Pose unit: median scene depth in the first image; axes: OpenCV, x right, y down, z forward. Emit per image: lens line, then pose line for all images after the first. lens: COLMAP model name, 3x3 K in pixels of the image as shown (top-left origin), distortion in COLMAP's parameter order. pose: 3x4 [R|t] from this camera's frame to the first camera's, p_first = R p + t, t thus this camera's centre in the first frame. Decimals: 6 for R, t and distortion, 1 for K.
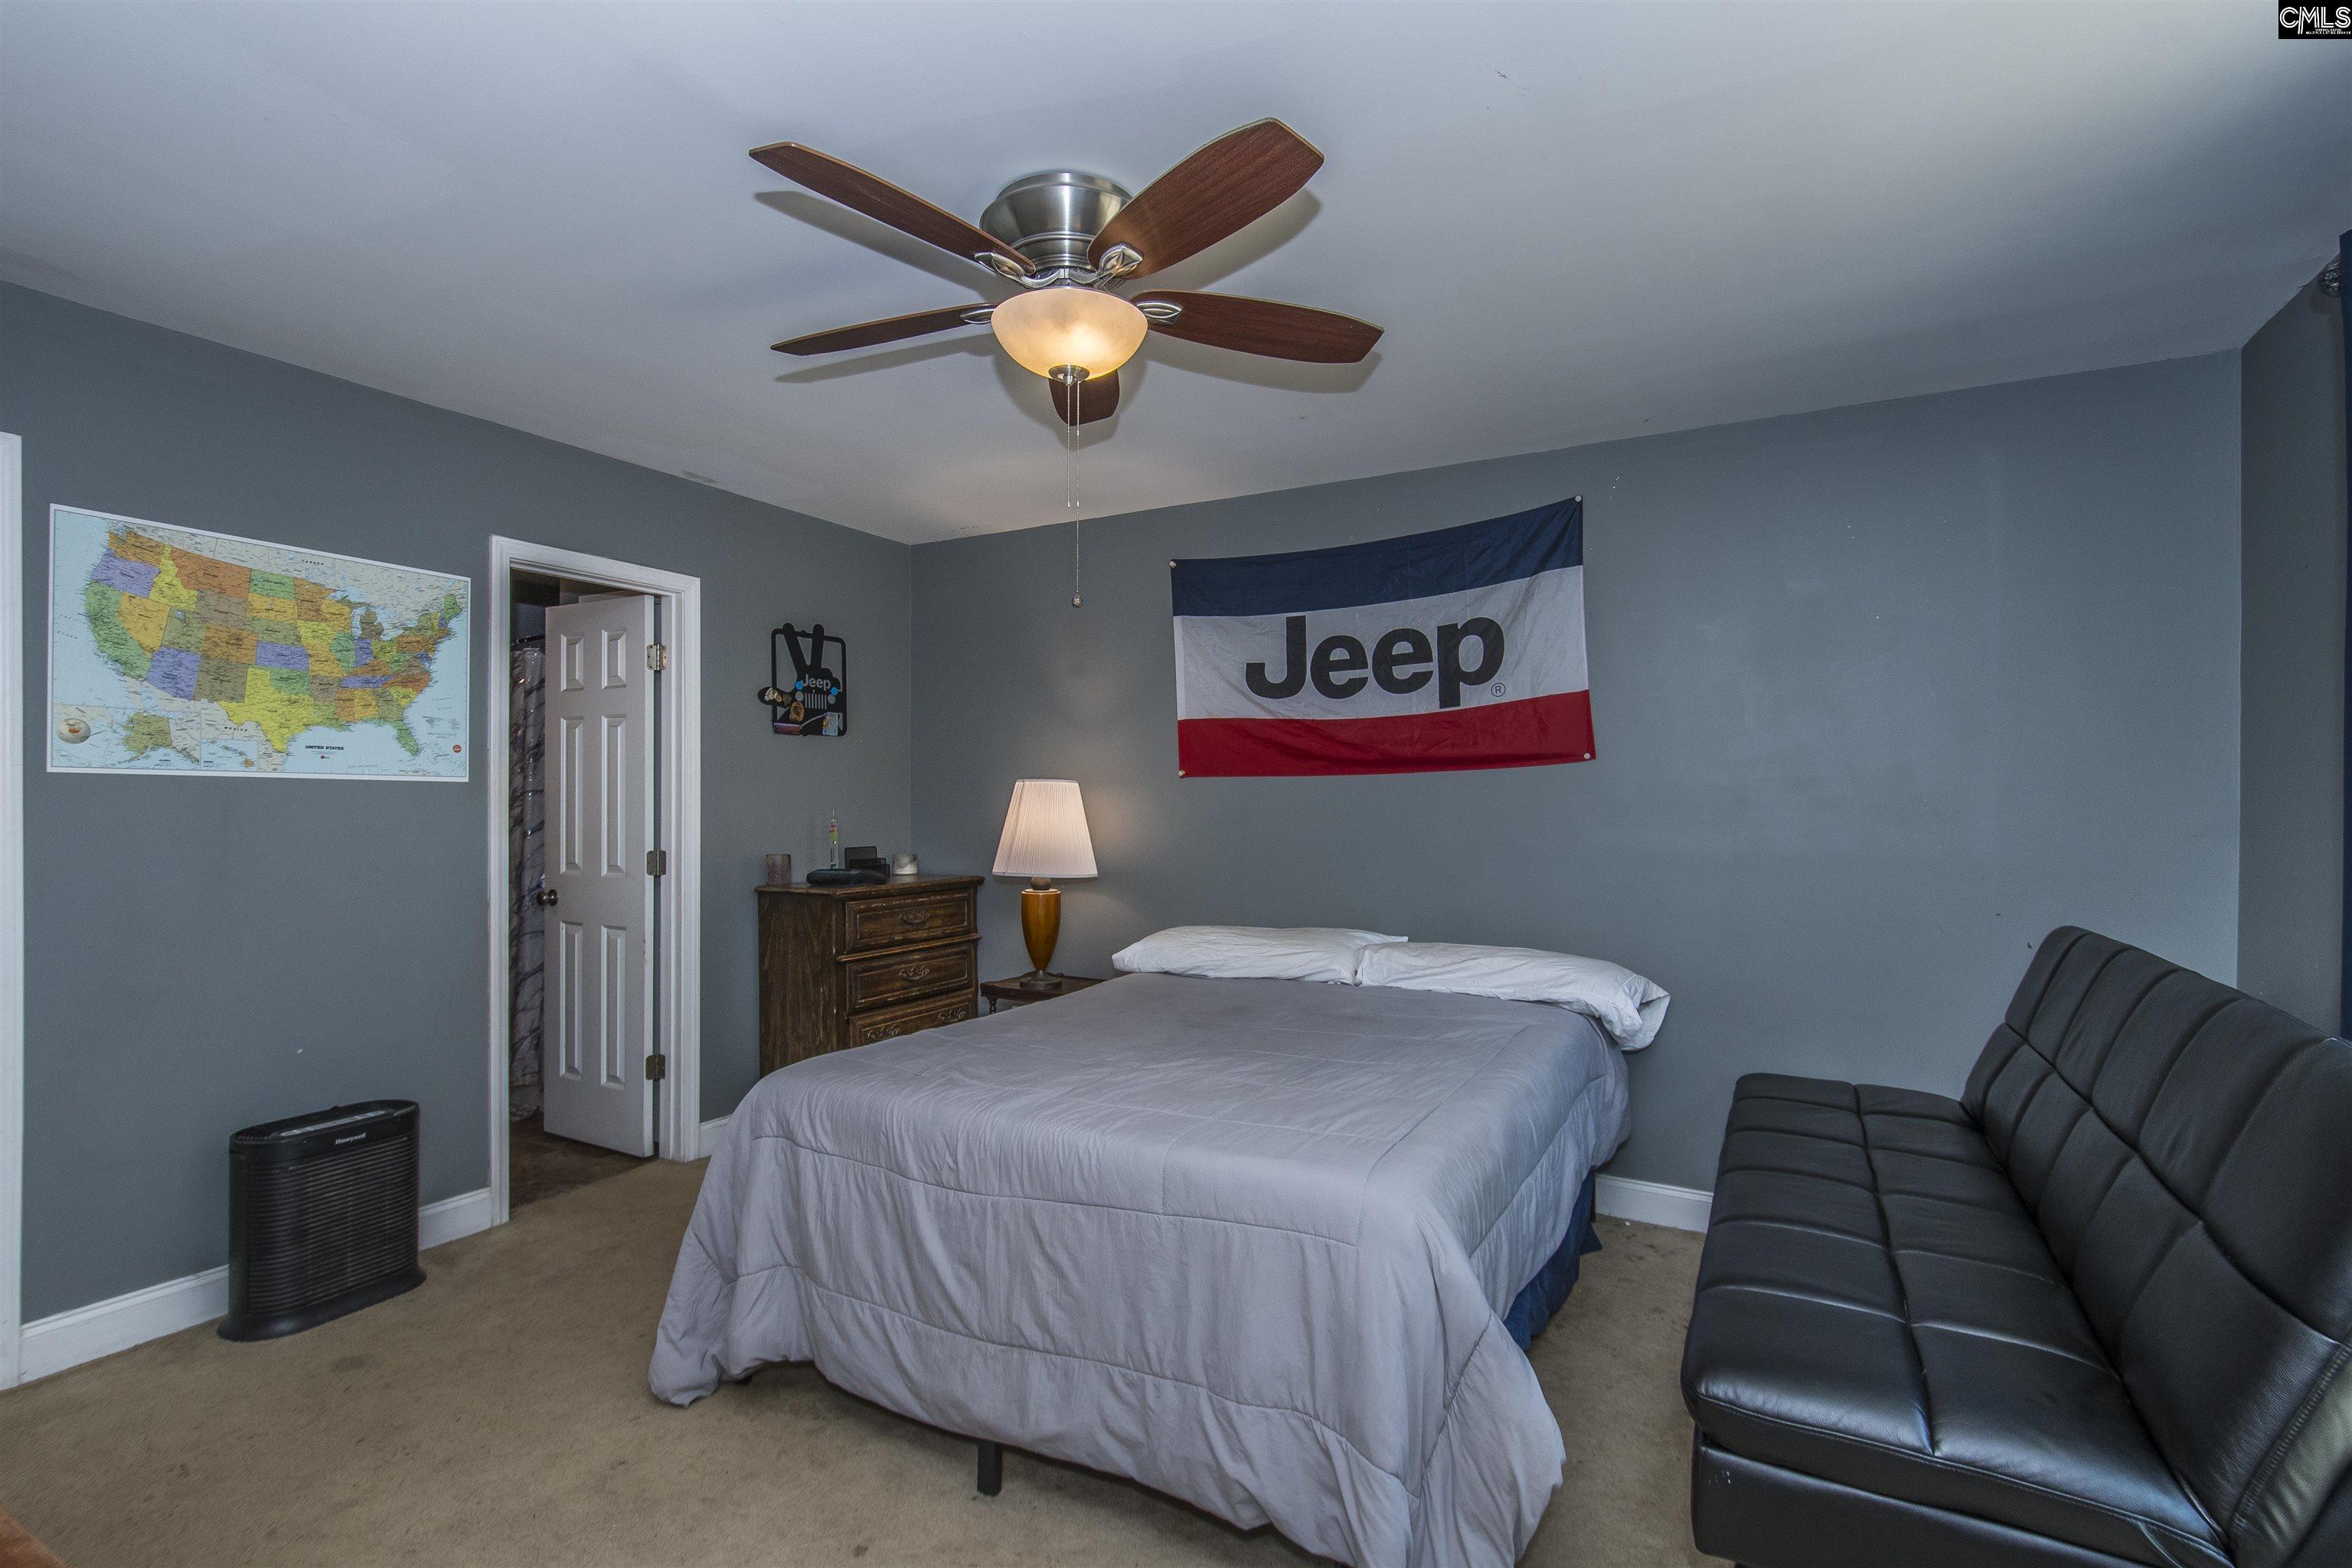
lens RADIAL K [[1093.9, 0, 1165.5], [0, 1093.9, 796.4], [0, 0, 1]] dist [-0.004198, -0.001468]
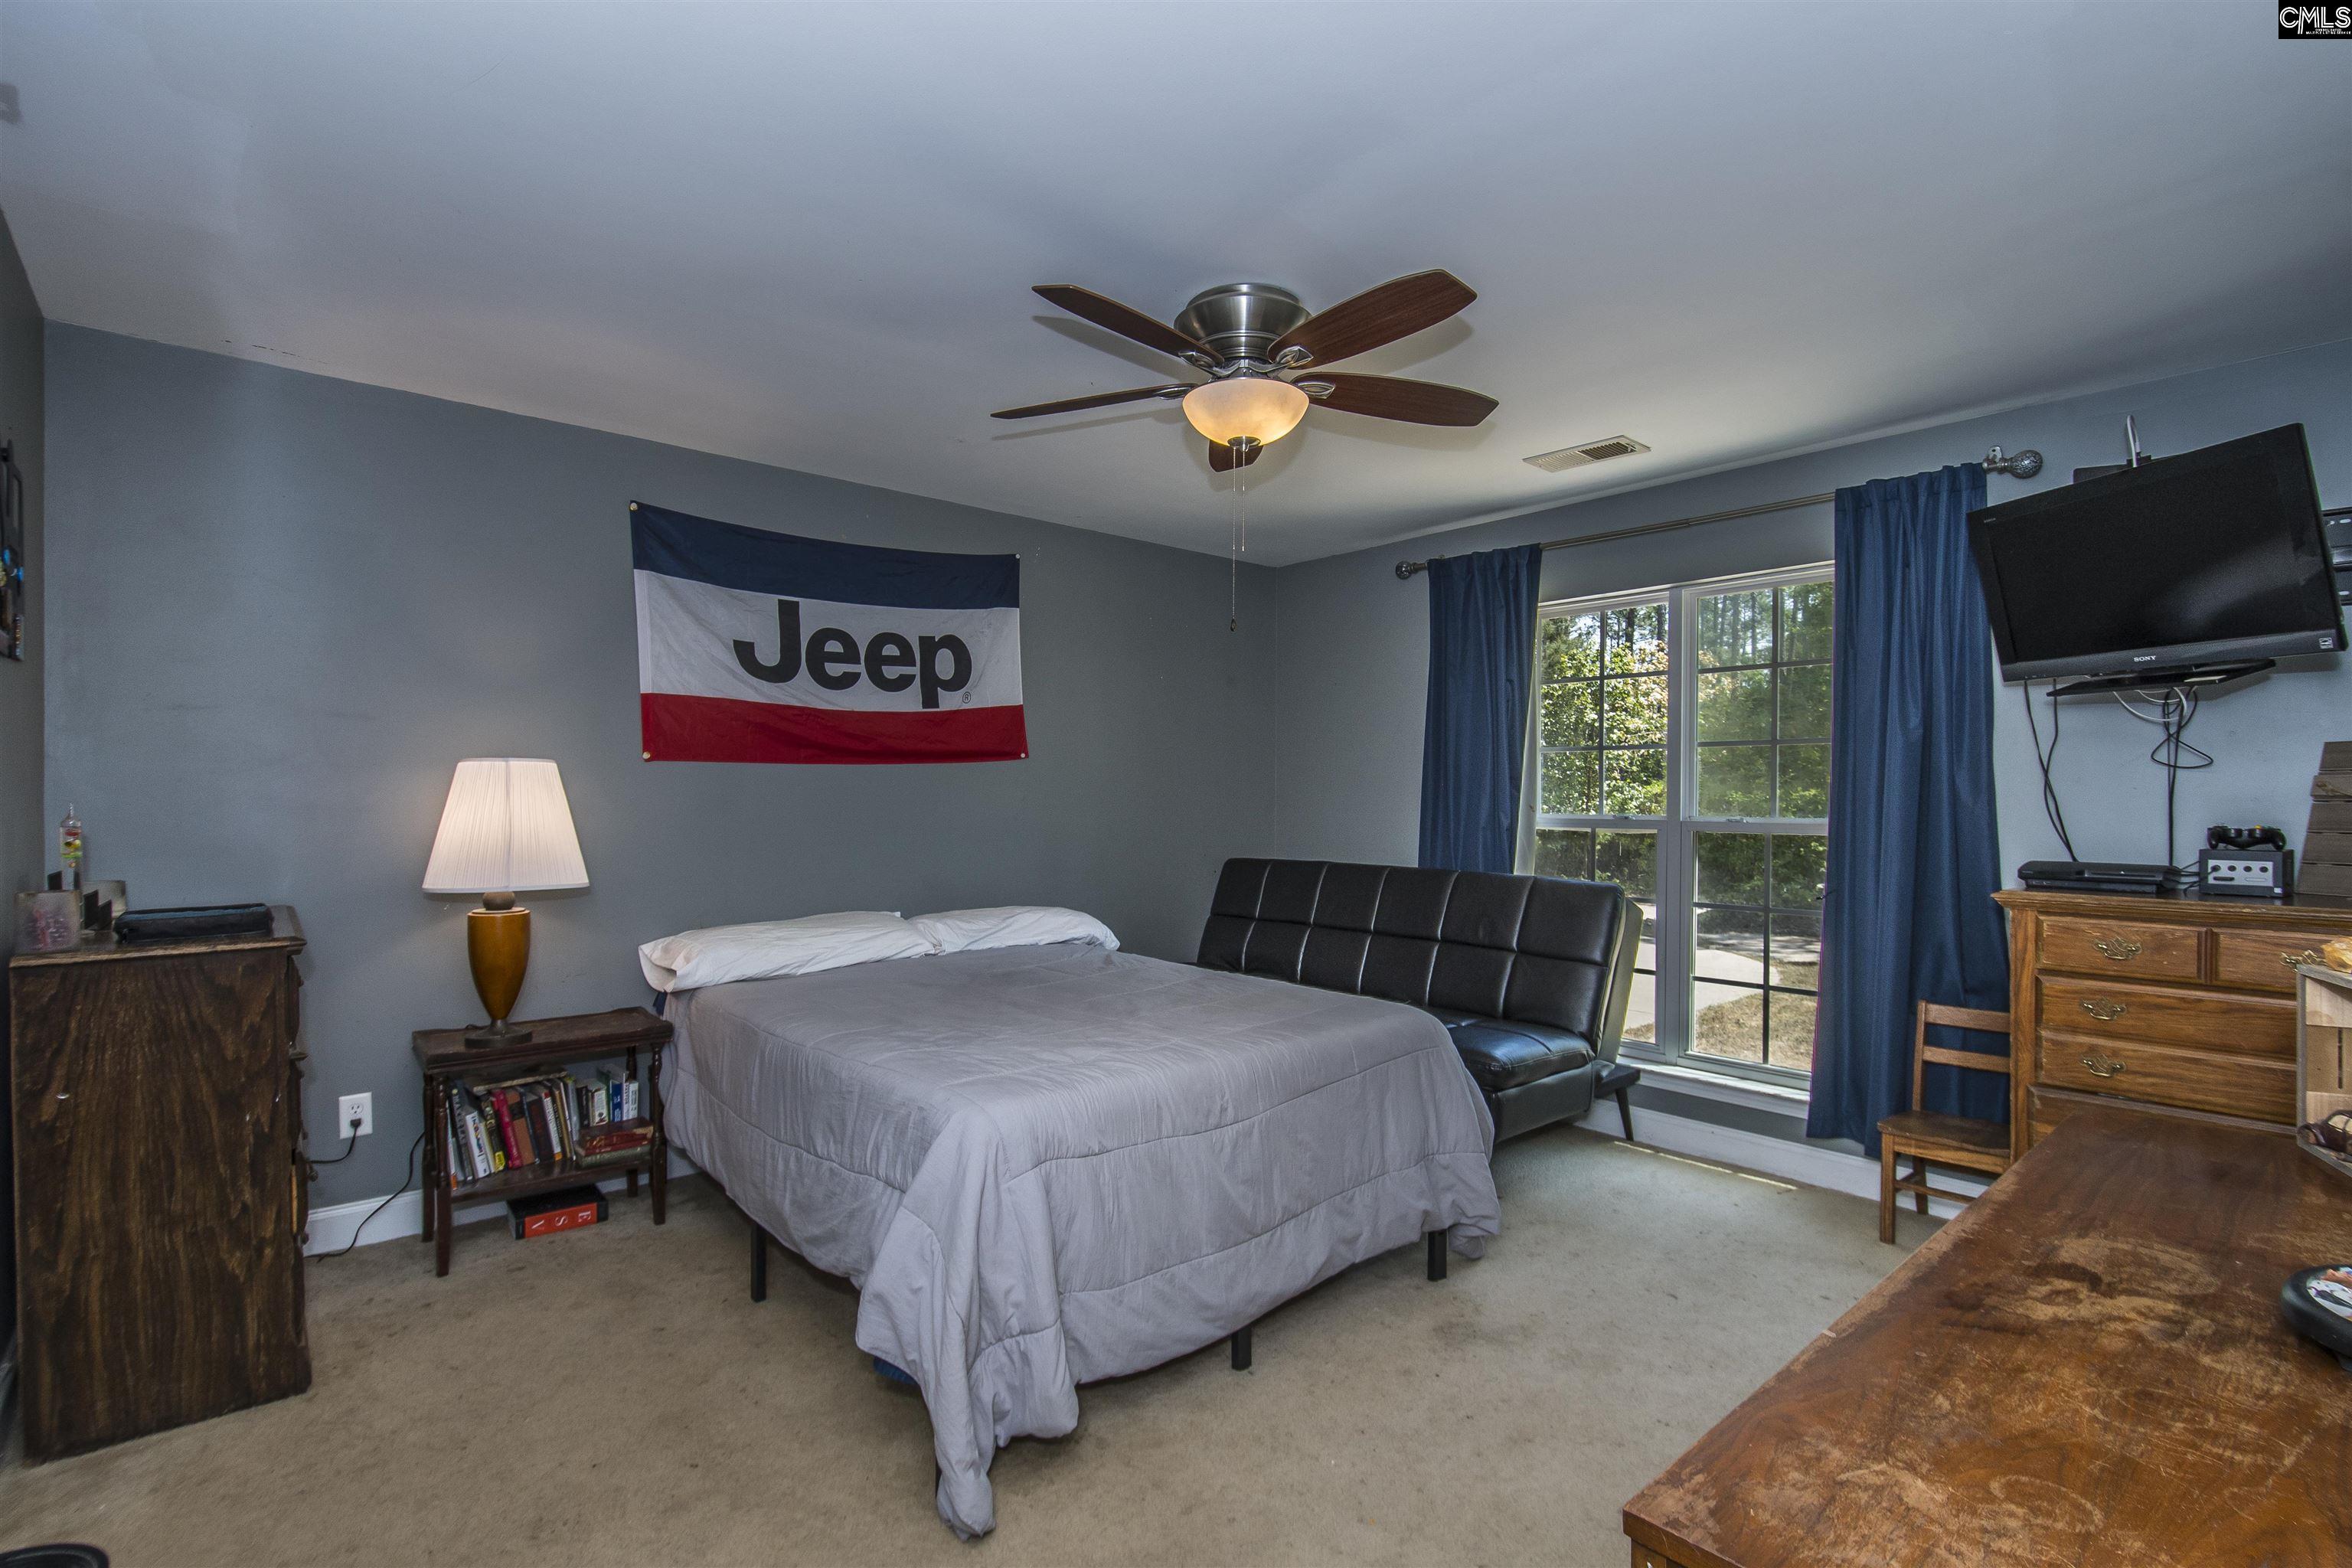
lens RADIAL K [[1093.9, 0, 1161.4], [0, 1093.9, 785.2], [0, 0, 1]] dist [-0.004198, -0.001468]
pose [[0.335464, 0.000803, 0.942053, -0.712251], [-0.013700, 0.999898, 0.004027, -0.008098], [-0.941954, -0.014257, 0.335440, 0.365857]]
